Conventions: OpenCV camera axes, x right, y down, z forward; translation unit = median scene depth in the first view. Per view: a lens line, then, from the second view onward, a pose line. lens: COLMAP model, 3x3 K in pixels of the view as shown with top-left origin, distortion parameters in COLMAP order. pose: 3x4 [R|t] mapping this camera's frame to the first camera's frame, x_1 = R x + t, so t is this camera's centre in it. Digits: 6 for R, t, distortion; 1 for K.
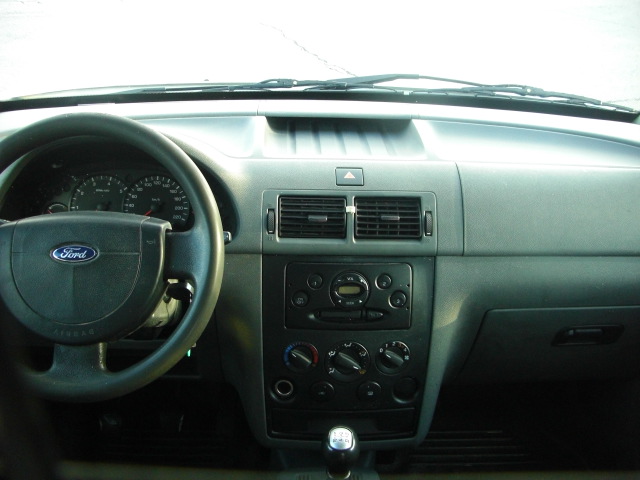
lens RADIAL K [[718.8, 0, 316.3], [0, 718.8, 227.7], [0, 0, 1]] dist [-0.187520, 0.180701]
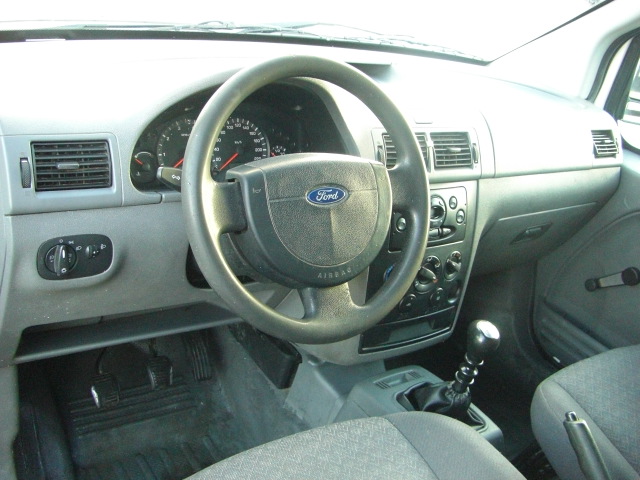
lens RADIAL K [[718.8, 0, 316.3], [0, 718.8, 227.7], [0, 0, 1]] dist [-0.187520, 0.180701]
pose [[0.825842, -0.104149, 0.554200, -0.754205], [0.057177, 0.993197, 0.101446, -0.017998], [-0.560995, -0.052091, 0.826179, 0.132208]]
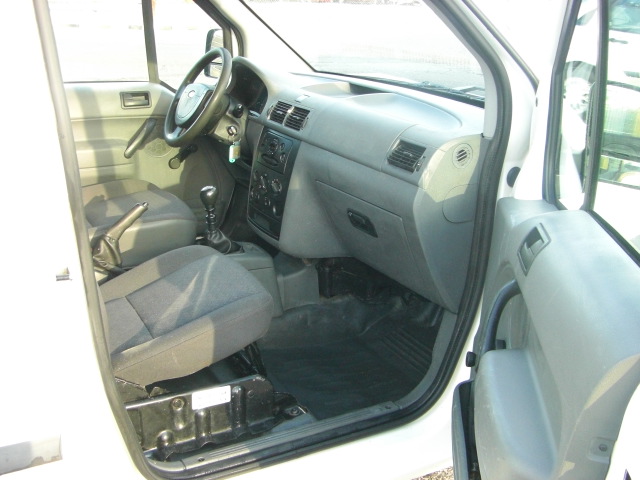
lens RADIAL K [[718.8, 0, 316.3], [0, 718.8, 227.7], [0, 0, 1]] dist [-0.187520, 0.180701]
pose [[0.441077, 0.260506, -0.858829, 1.862734], [-0.384181, 0.919641, 0.081644, 0.081310], [0.811083, 0.293935, 0.505714, 0.139943]]
